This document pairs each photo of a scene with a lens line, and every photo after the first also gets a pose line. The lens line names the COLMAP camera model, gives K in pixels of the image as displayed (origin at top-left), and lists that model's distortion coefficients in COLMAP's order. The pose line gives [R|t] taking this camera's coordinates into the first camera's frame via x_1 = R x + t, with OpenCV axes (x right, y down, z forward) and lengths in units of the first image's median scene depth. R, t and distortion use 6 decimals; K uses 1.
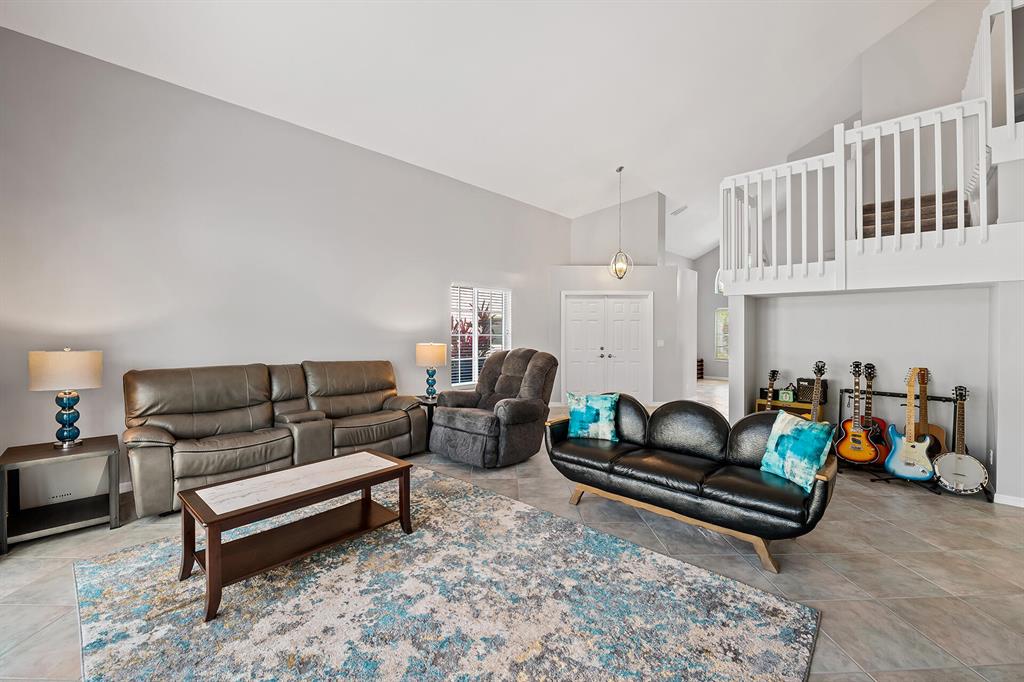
lens RADIAL K [[419.2, 0, 514.3], [0, 419.2, 338.5], [0, 0, 1]] dist [-0.018628, -0.000308]
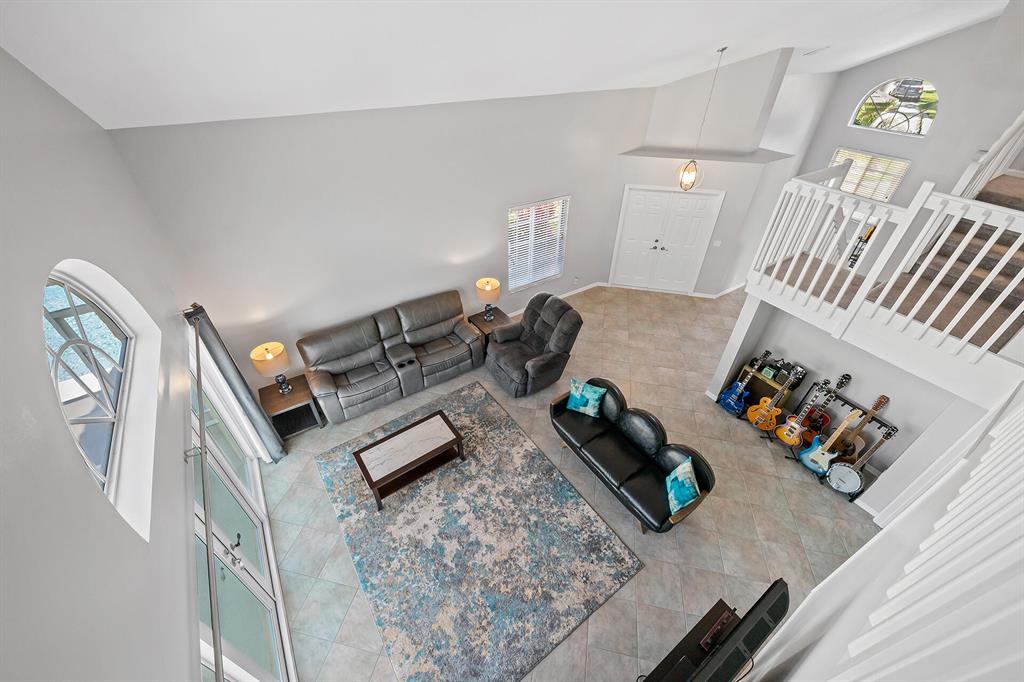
lens RADIAL K [[413.9, 0, 511.2], [0, 413.9, 338.7], [0, 0, 1]] dist [-0.007511, -0.001081]
pose [[0.972622, 0.148701, -0.178592, 0.231623], [-0.008104, 0.789720, 0.613414, -1.240674], [0.232253, -0.595172, 0.769304, -0.073155]]
